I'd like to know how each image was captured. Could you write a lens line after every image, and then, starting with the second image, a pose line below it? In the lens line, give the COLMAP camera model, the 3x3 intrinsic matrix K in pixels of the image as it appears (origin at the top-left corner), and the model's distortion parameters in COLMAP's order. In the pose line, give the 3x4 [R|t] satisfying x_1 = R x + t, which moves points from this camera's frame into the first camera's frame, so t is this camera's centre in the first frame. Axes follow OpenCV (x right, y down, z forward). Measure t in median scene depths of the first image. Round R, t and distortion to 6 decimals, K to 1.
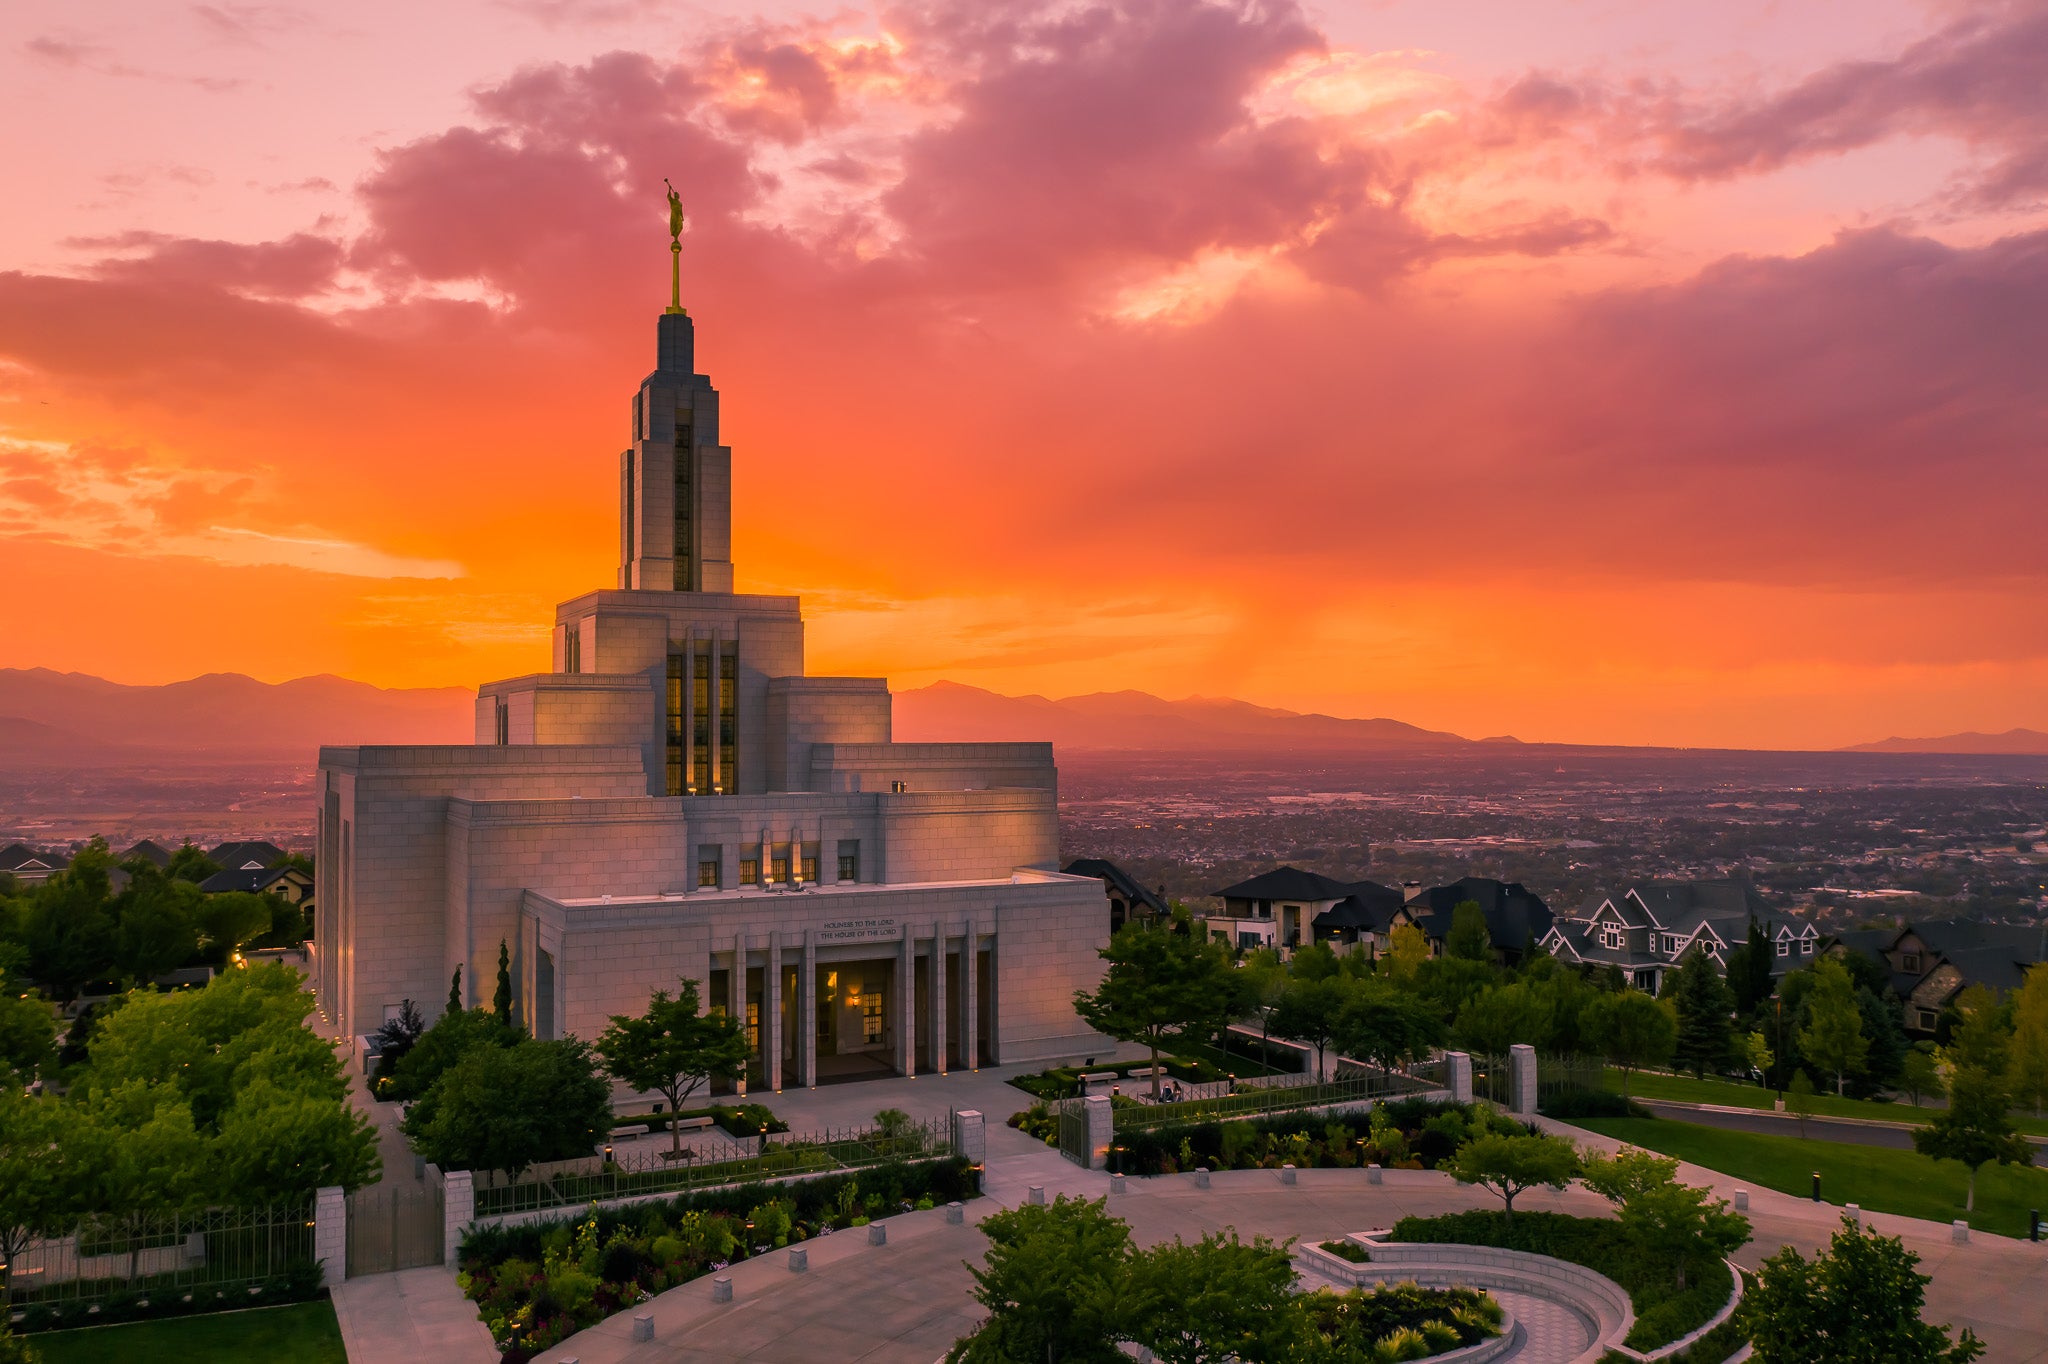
lens RADIAL K [[1617.7, 0, 1024.0], [0, 1617.7, 682.0], [0, 0, 1]] dist [-0.009208, -0.000603]
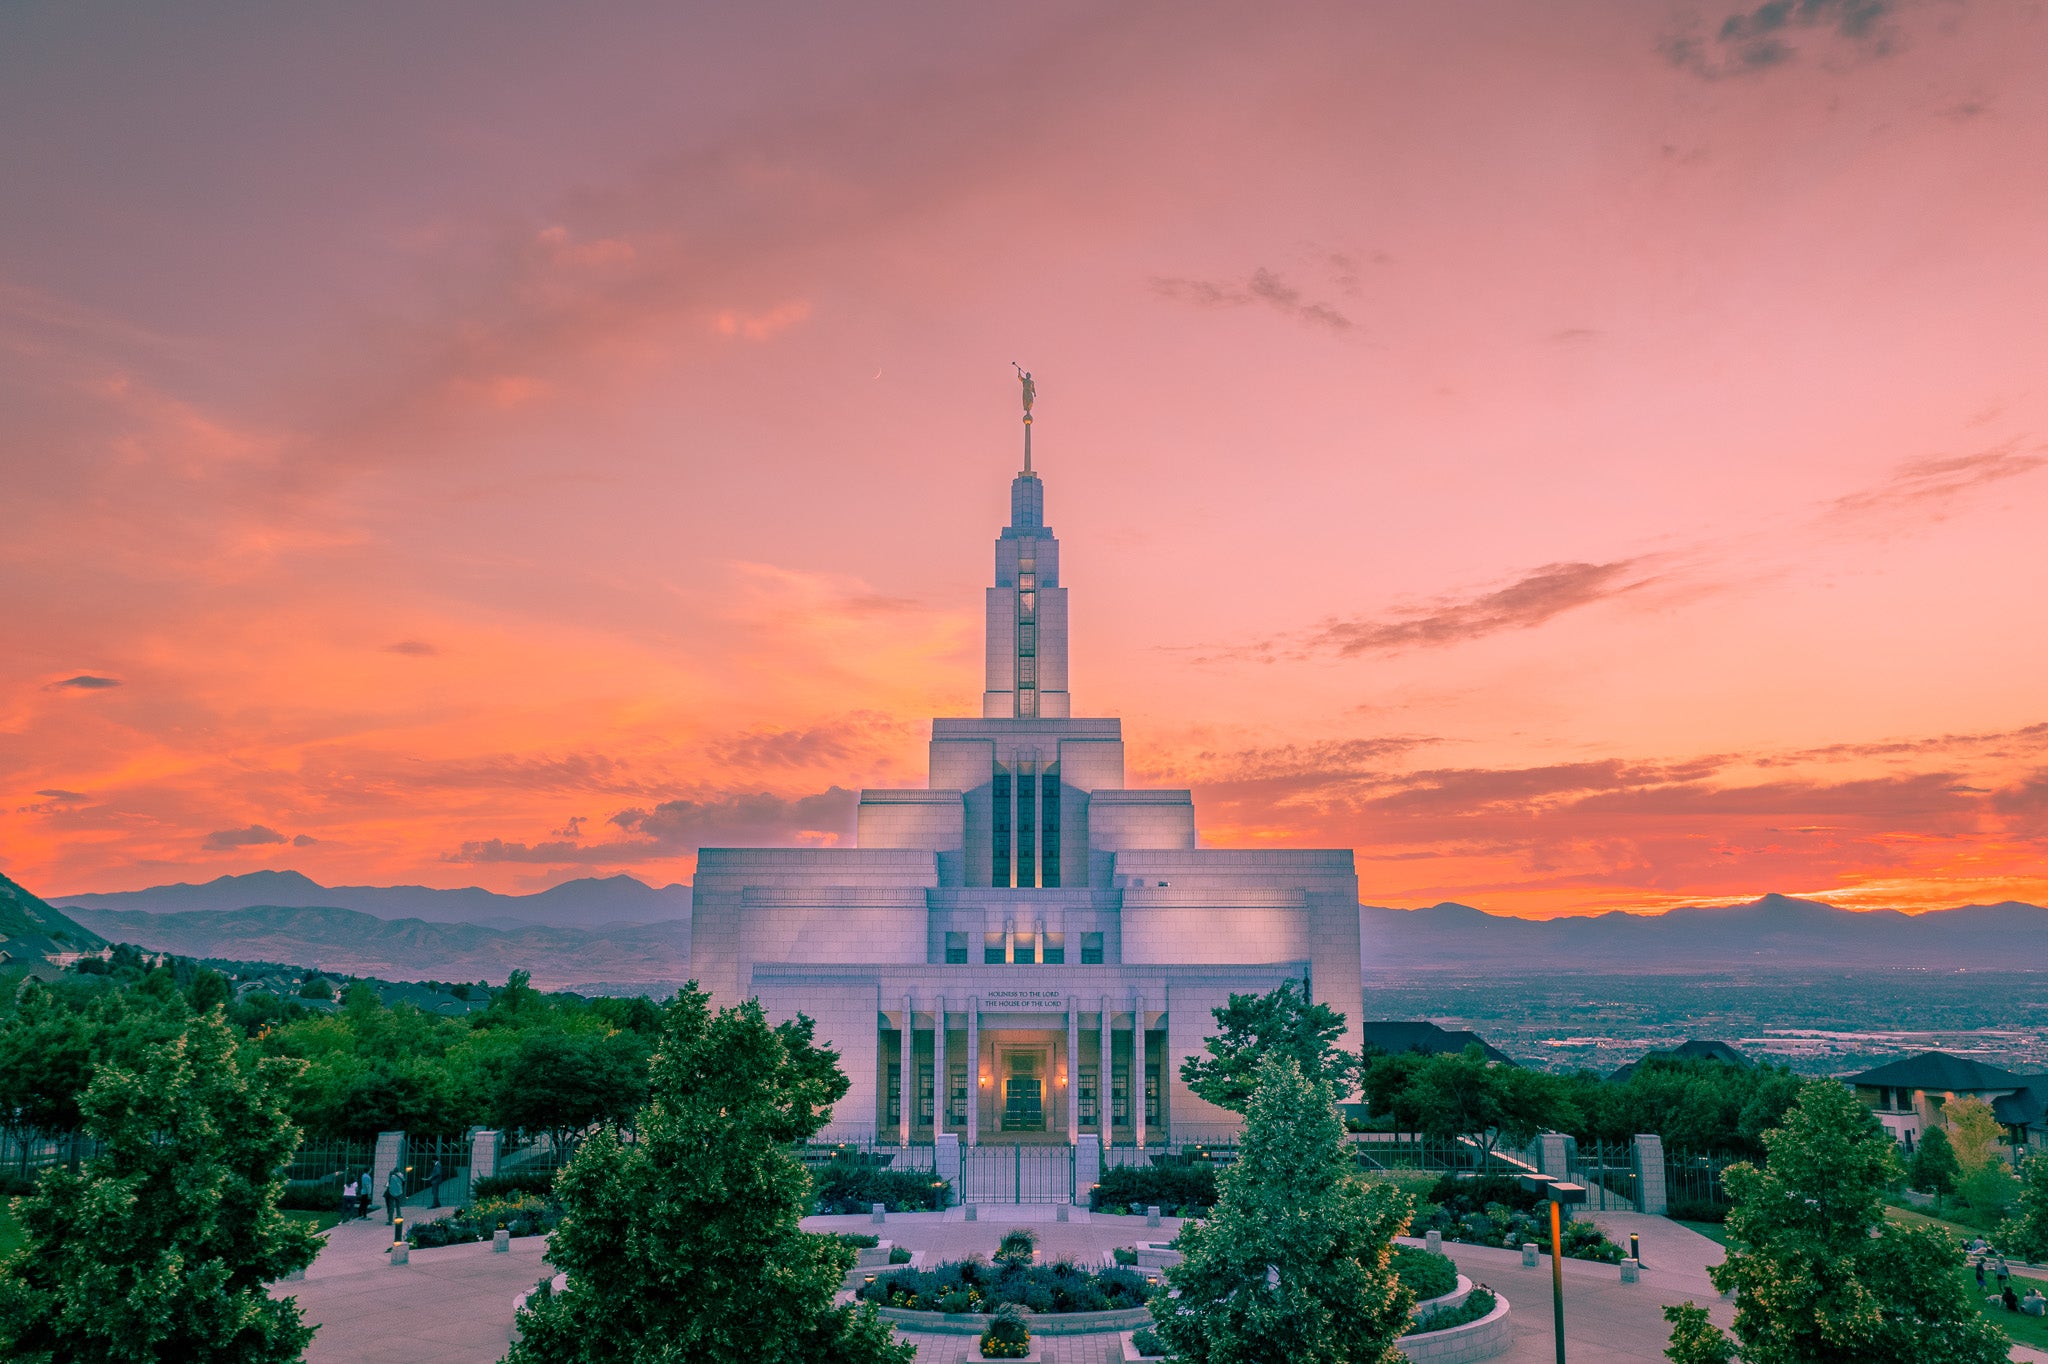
lens RADIAL K [[1610.7, 0, 1024.0], [0, 1610.7, 682.0], [0, 0, 1]] dist [-0.012987, -0.006237]
pose [[0.888343, -0.070974, -0.453662, 0.337827], [0.010327, 0.990820, -0.134789, 0.077089], [0.459064, 0.115054, 0.880921, 0.041332]]
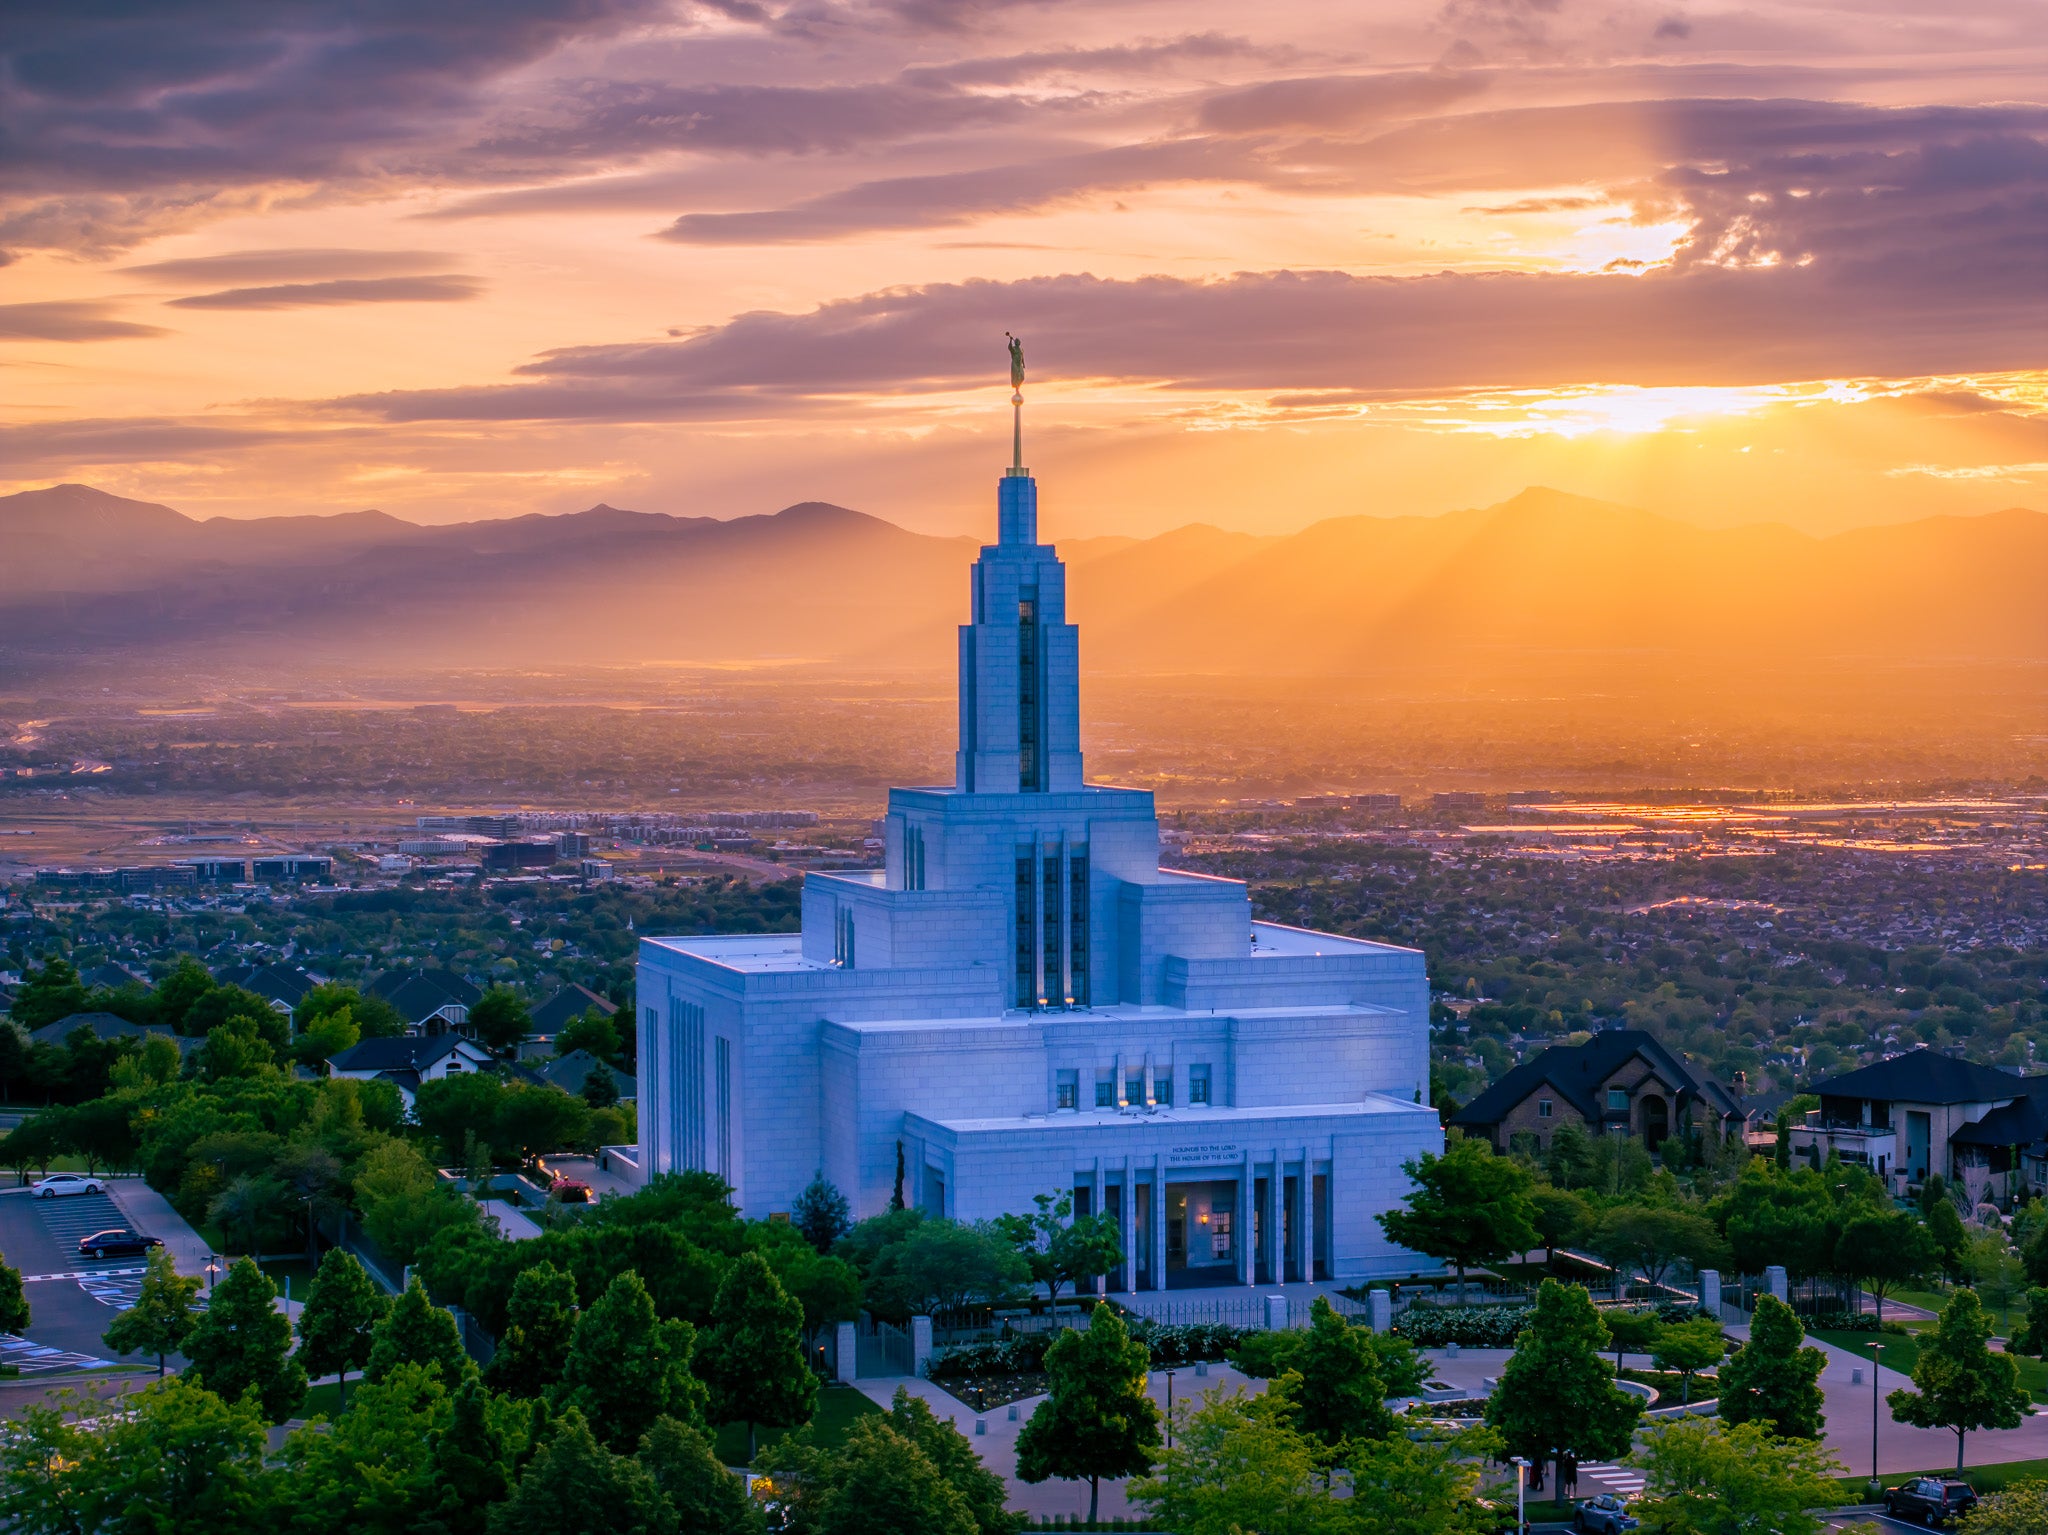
lens RADIAL K [[3926.0, 0, 1024.0], [0, 3926.0, 767.5], [0, 0, 1]] dist [-0.078799, 0.019225]
pose [[0.984305, 0.003781, -0.176435, 0.218262], [0.007643, 0.997919, 0.064022, -0.248475], [0.176310, -0.064365, 0.982228, -1.439217]]
